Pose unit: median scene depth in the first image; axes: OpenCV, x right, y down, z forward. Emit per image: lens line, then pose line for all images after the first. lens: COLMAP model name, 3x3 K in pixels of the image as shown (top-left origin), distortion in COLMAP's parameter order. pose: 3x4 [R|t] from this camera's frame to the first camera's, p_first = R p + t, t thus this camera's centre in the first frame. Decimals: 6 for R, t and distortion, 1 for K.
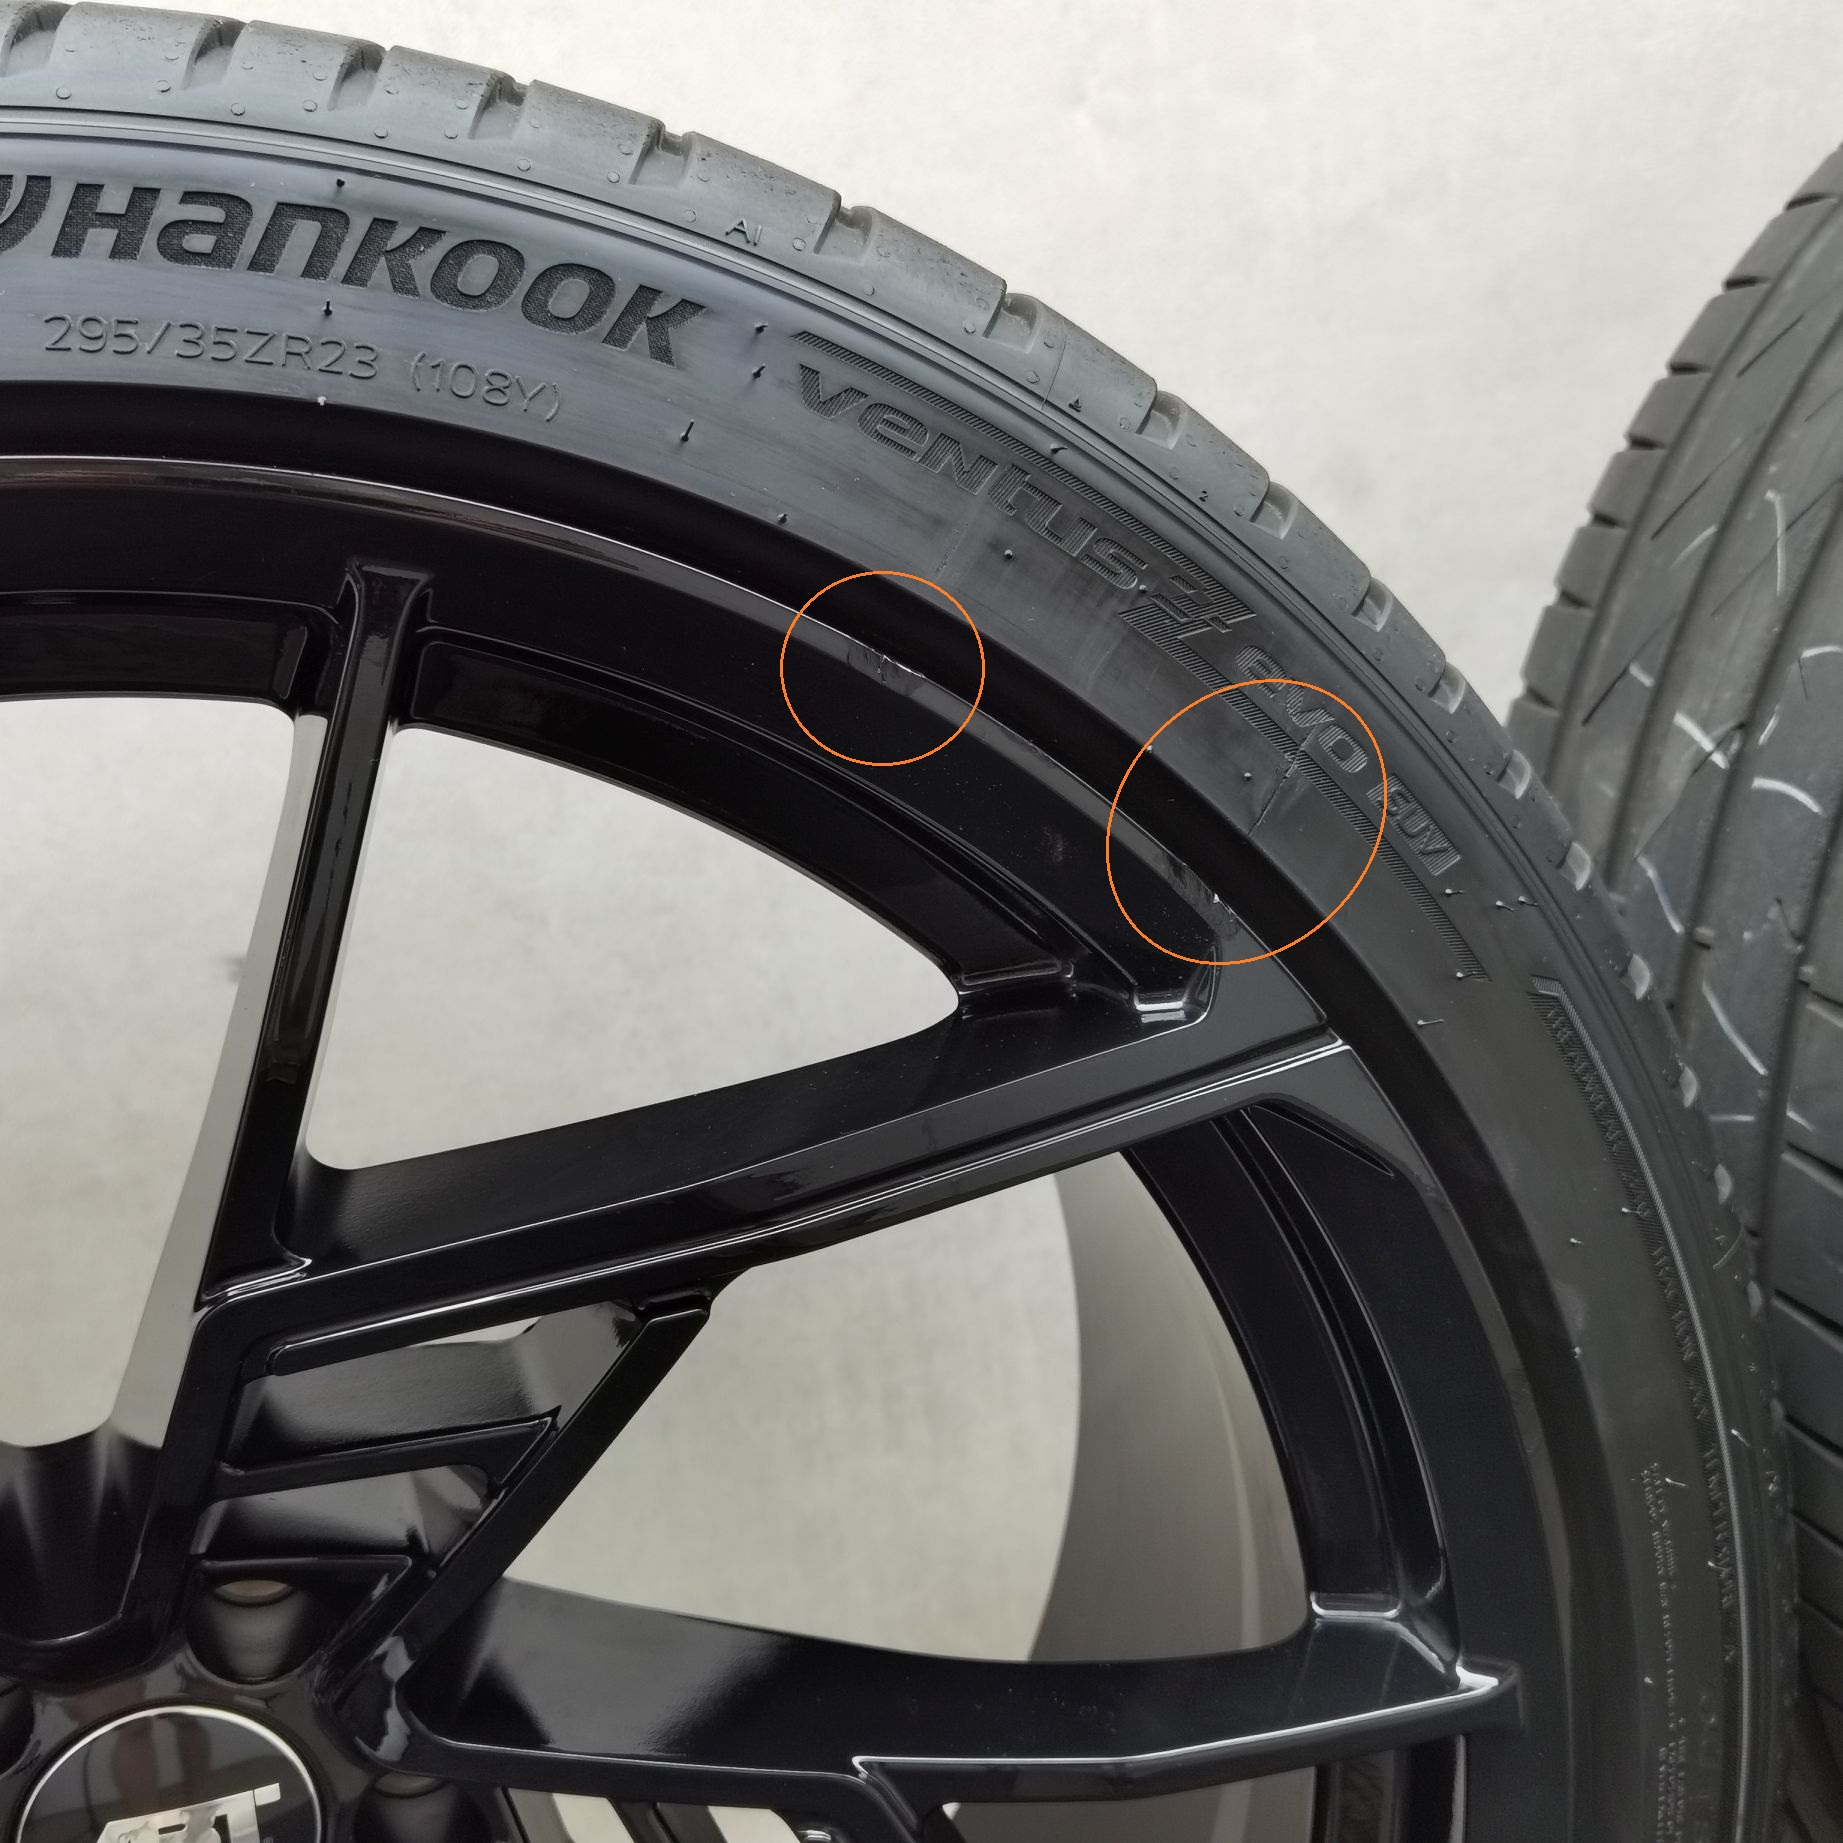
lens RADIAL K [[2424.5, 0, 917.9], [0, 2424.5, 978.8], [0, 0, 1]] dist [-0.110669, 0.345897]
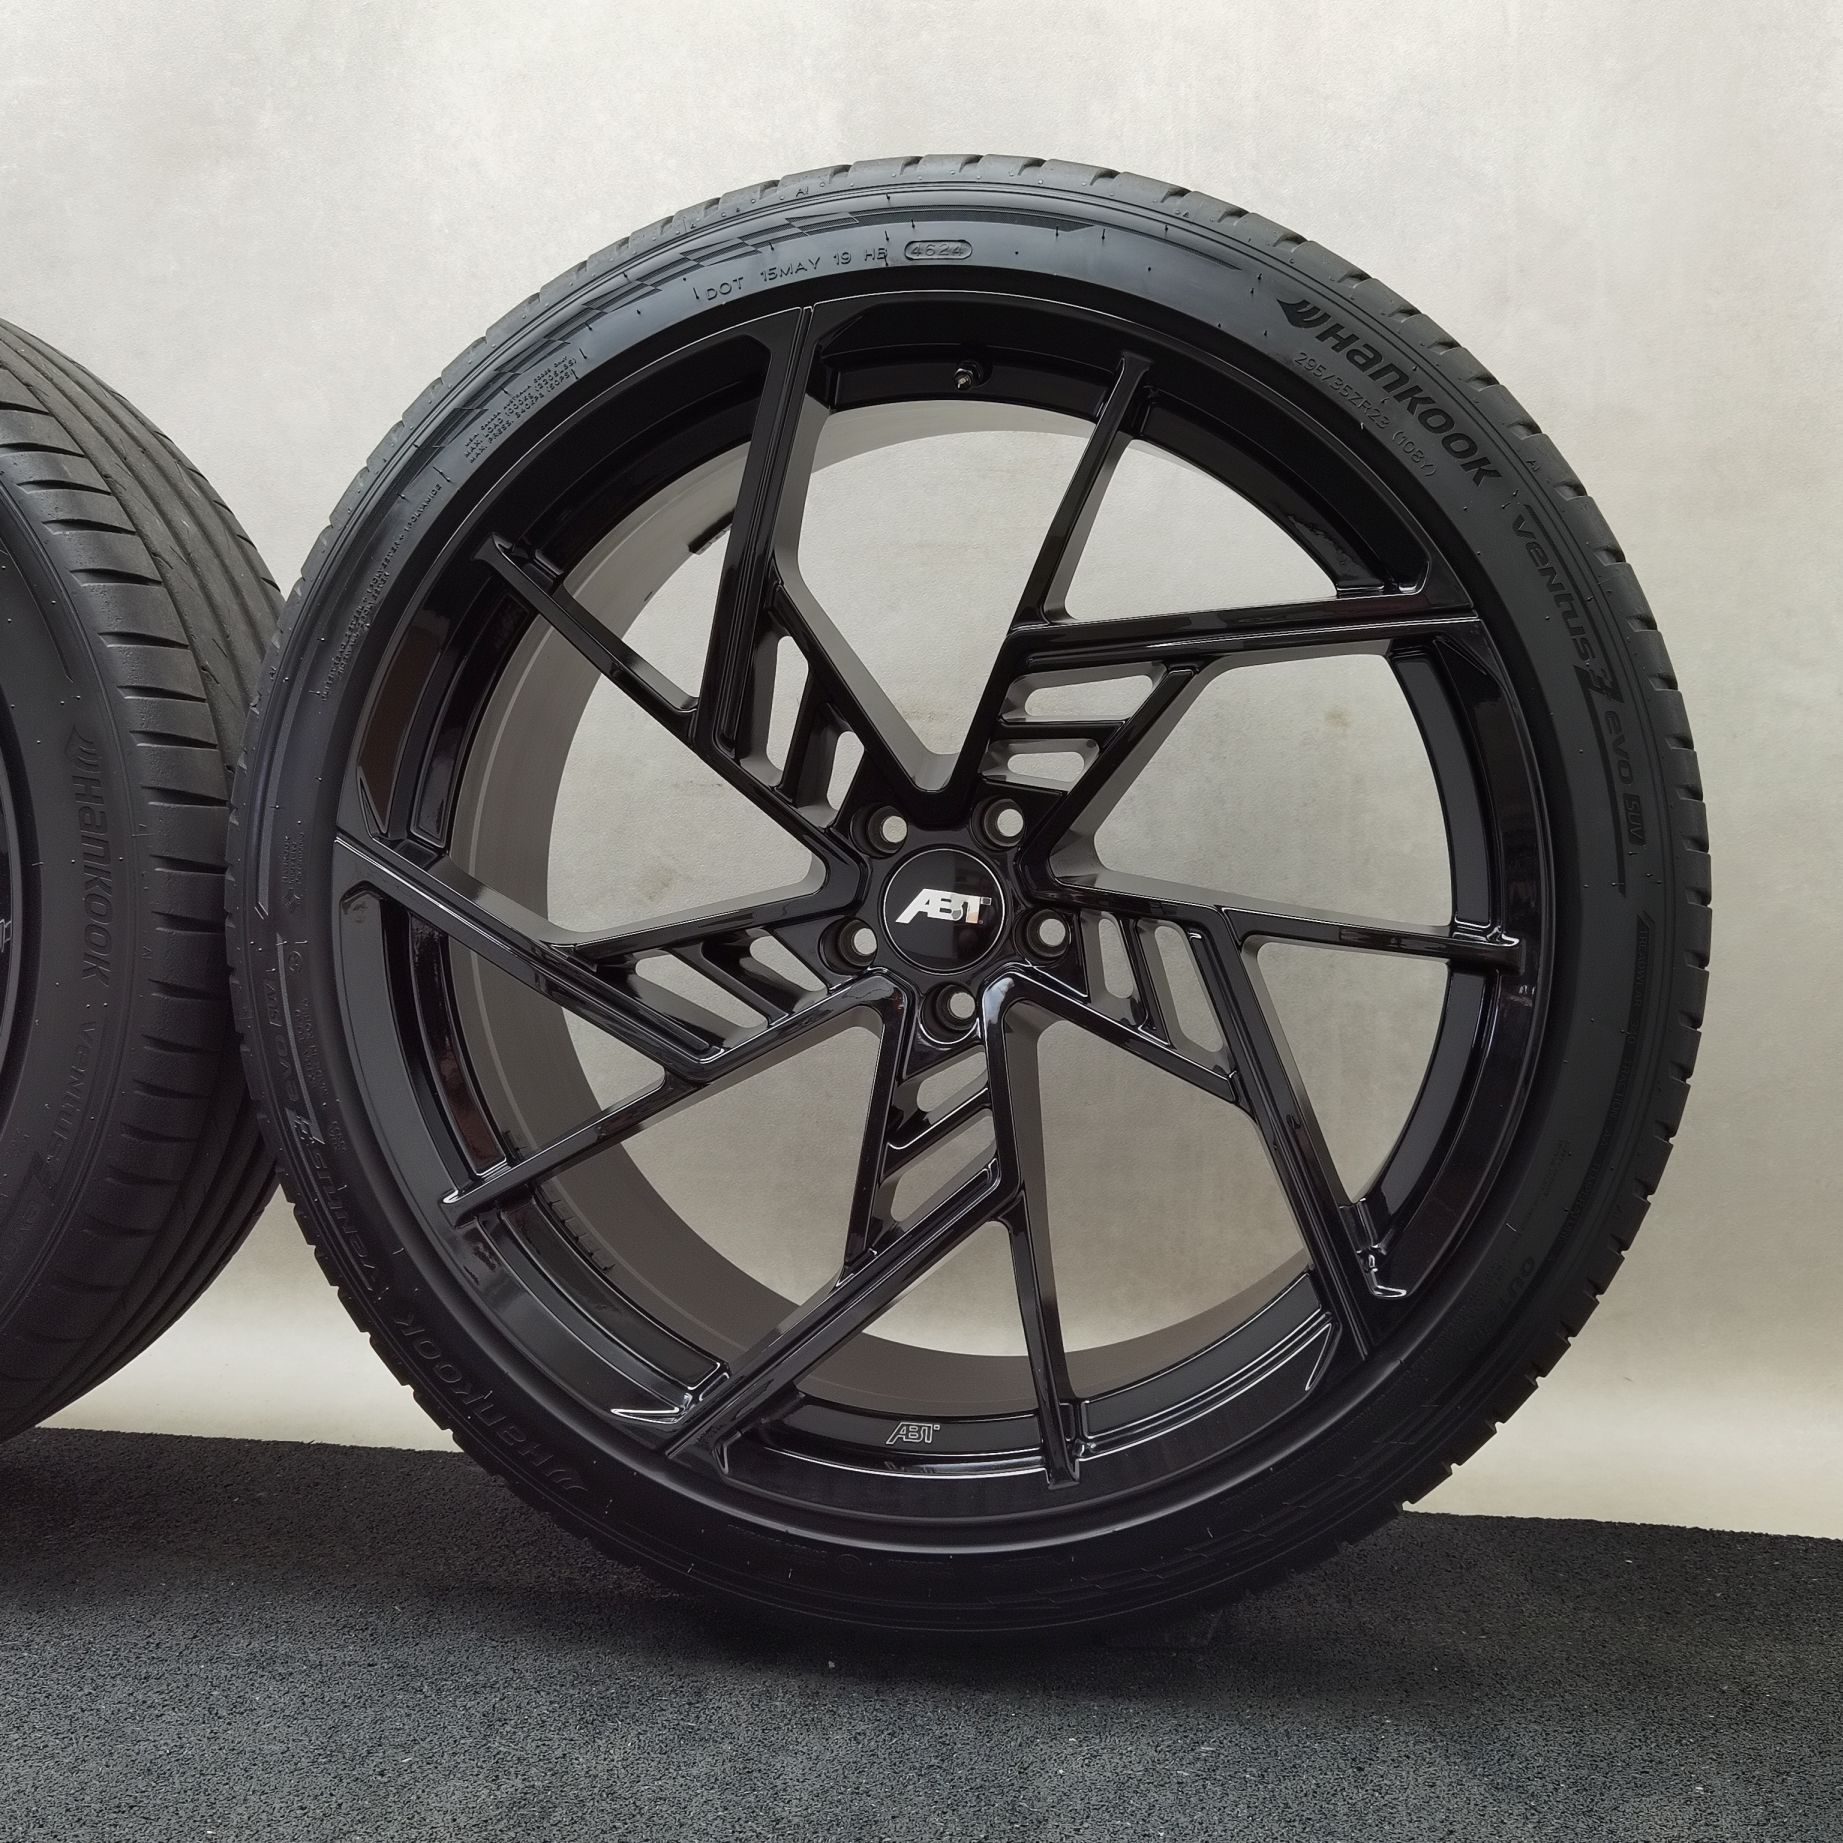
lens RADIAL K [[2415.1, 0, 921.5], [0, 2415.1, 948.2], [0, 0, 1]] dist [0.003797, 0.060970]
pose [[0.894949, 0.196196, -0.400716, 0.796190], [-0.260573, 0.958880, -0.112477, 0.845591], [0.362171, 0.205077, 0.909272, -1.445823]]
